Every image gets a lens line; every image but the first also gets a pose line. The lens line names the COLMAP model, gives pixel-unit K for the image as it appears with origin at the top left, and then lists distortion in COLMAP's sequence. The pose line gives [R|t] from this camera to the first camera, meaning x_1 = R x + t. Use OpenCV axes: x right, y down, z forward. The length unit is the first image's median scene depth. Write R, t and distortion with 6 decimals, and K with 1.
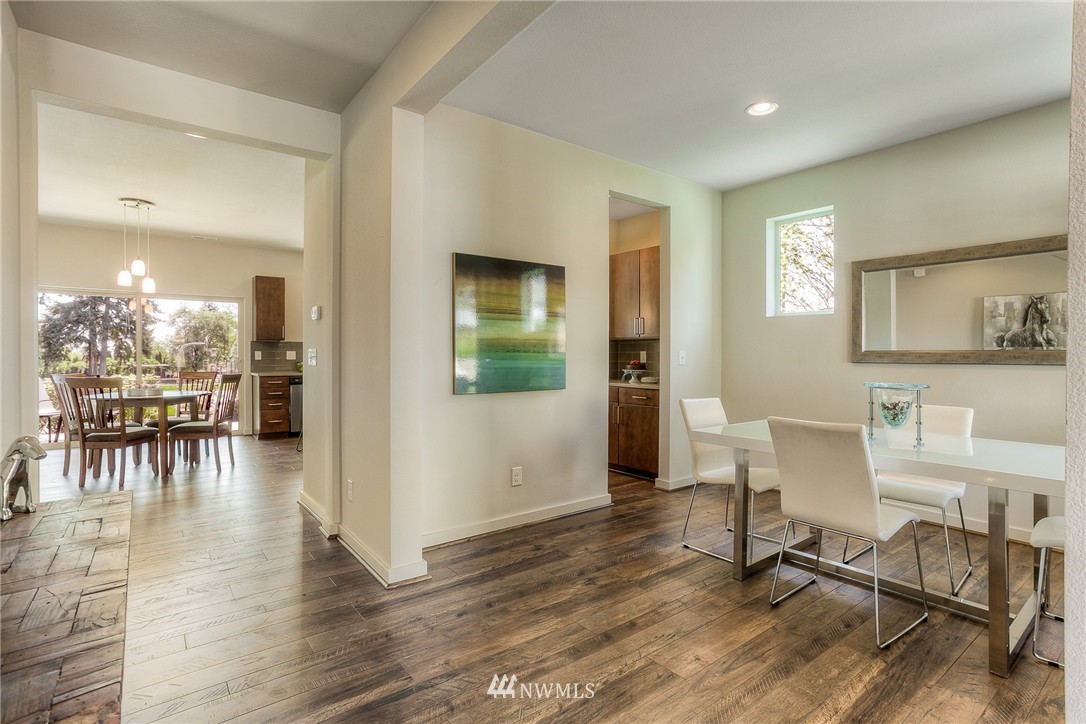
lens RADIAL K [[548.9, 0, 567.8], [0, 548.9, 366.5], [0, 0, 1]] dist [-0.065304, 0.024948]
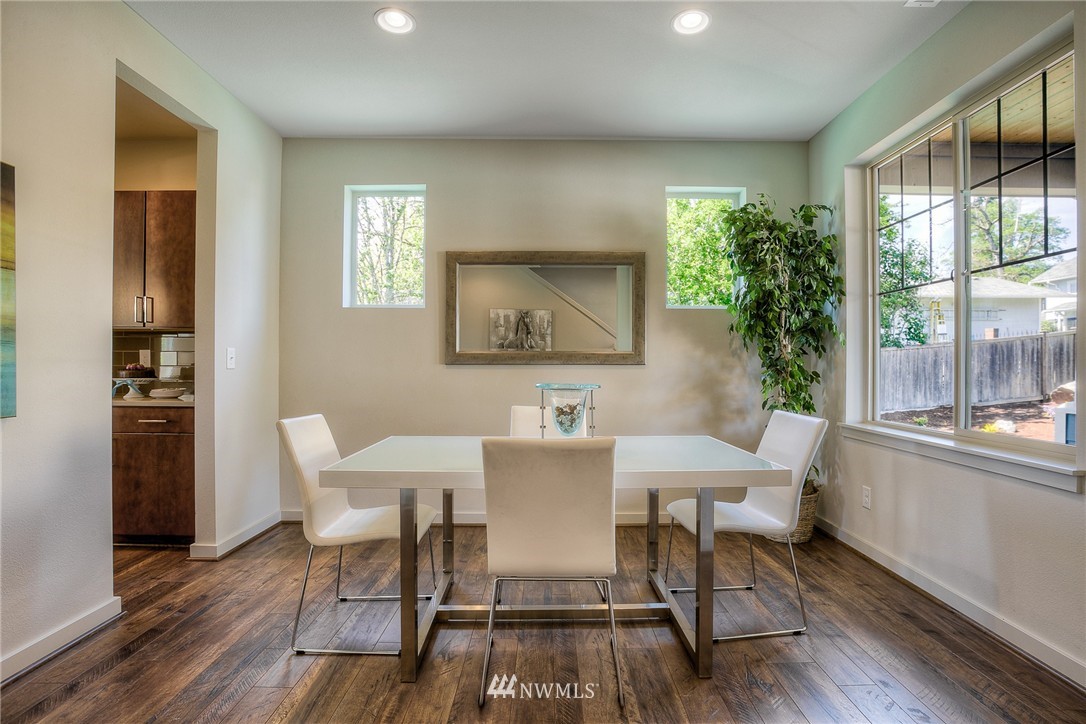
lens RADIAL K [[548.9, 0, 567.8], [0, 548.9, 366.5], [0, 0, 1]] dist [-0.065304, 0.024948]
pose [[0.630396, -0.005464, 0.776255, -0.048834], [0.016526, 0.999843, -0.006383, 0.005794], [-0.776098, 0.016852, 0.630387, 0.268977]]
